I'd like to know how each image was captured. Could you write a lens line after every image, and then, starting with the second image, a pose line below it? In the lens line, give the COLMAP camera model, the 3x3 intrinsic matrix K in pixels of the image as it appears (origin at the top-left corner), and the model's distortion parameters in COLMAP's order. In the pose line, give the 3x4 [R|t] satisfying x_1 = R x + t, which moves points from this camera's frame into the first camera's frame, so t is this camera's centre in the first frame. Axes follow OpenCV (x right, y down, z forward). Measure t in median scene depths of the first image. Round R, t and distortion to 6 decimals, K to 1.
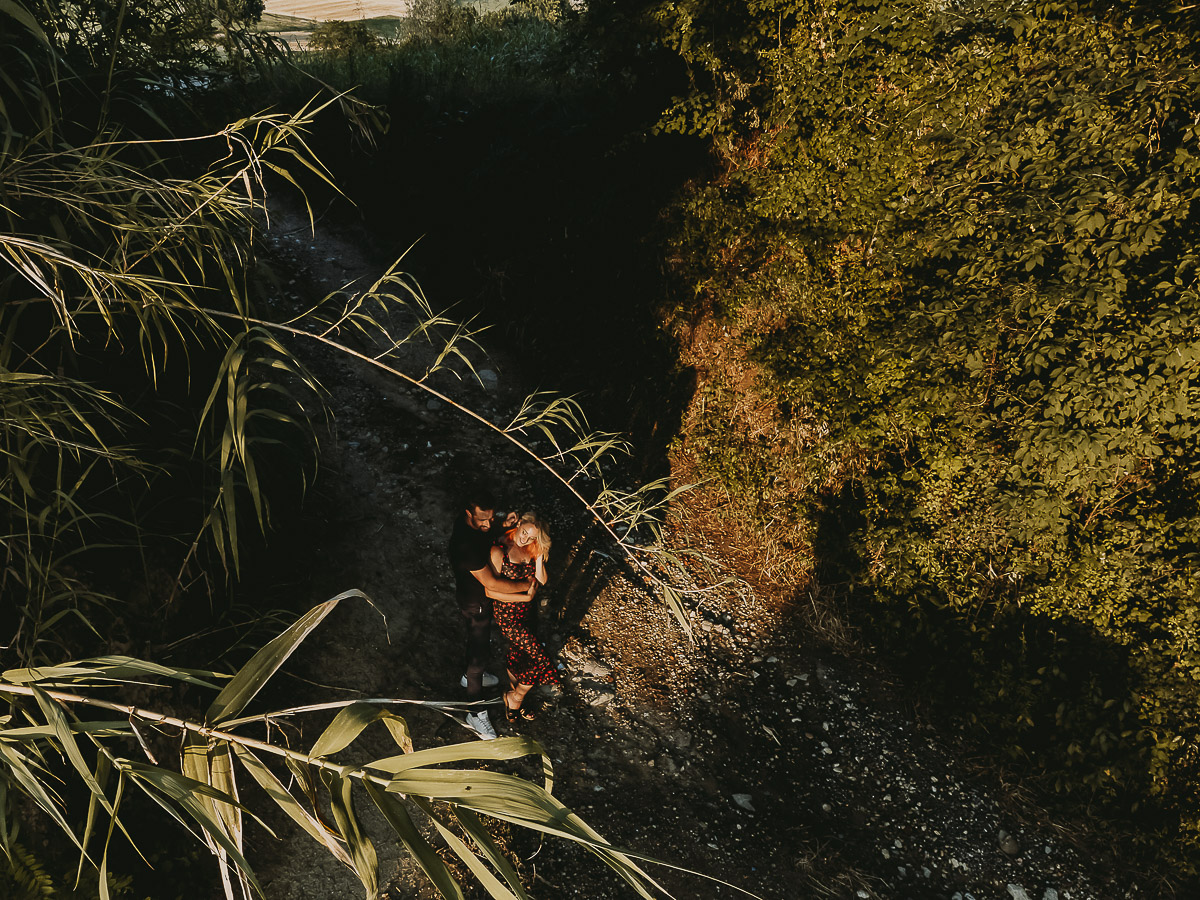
lens RADIAL K [[905.4, 0, 600.4], [0, 905.4, 451.0], [0, 0, 1]] dist [0.024857, -0.014539]
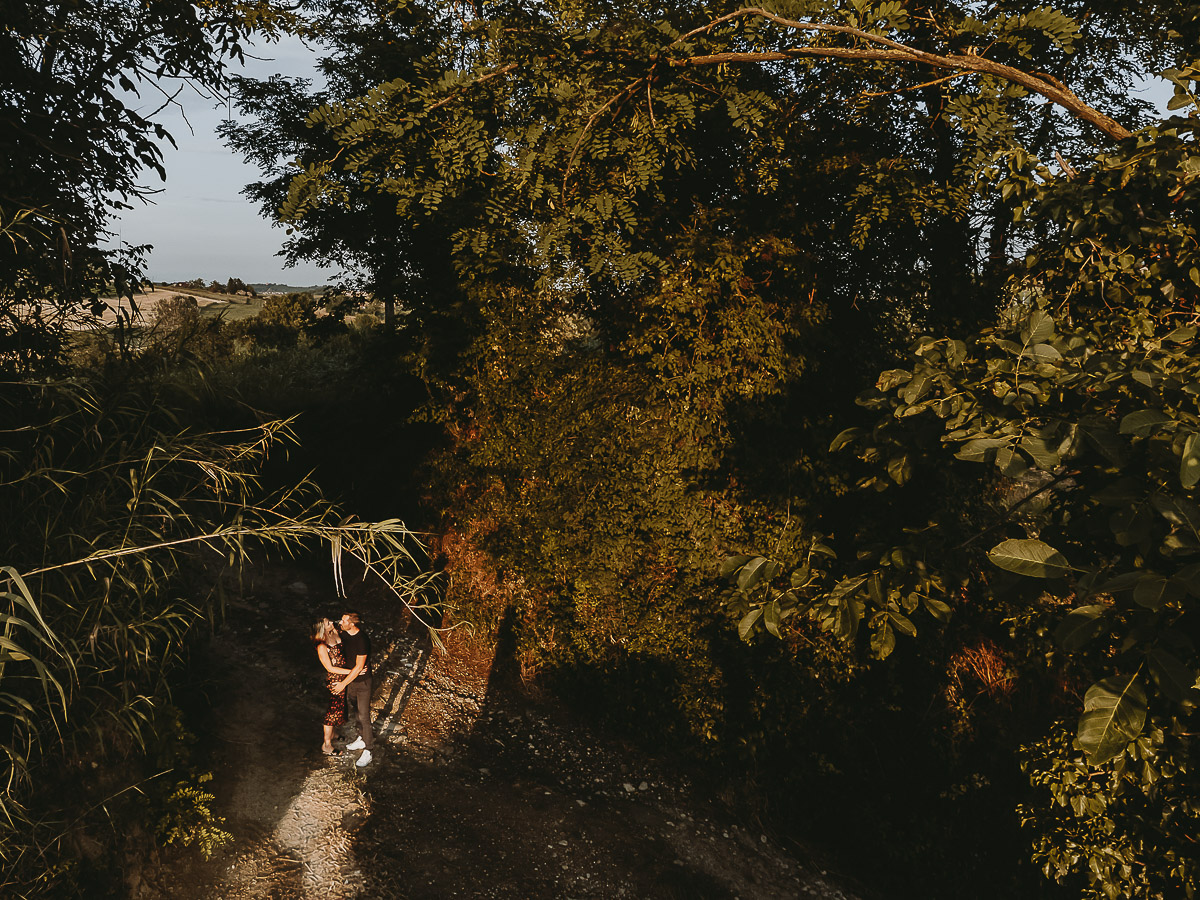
lens RADIAL K [[905.4, 0, 602.2], [0, 905.4, 447.7], [0, 0, 1]] dist [0.024857, -0.014539]
pose [[0.962651, -0.047360, 0.266570, -0.048307], [0.125739, 0.950166, -0.285263, 0.231011], [-0.239775, 0.308127, 0.920633, -0.651967]]
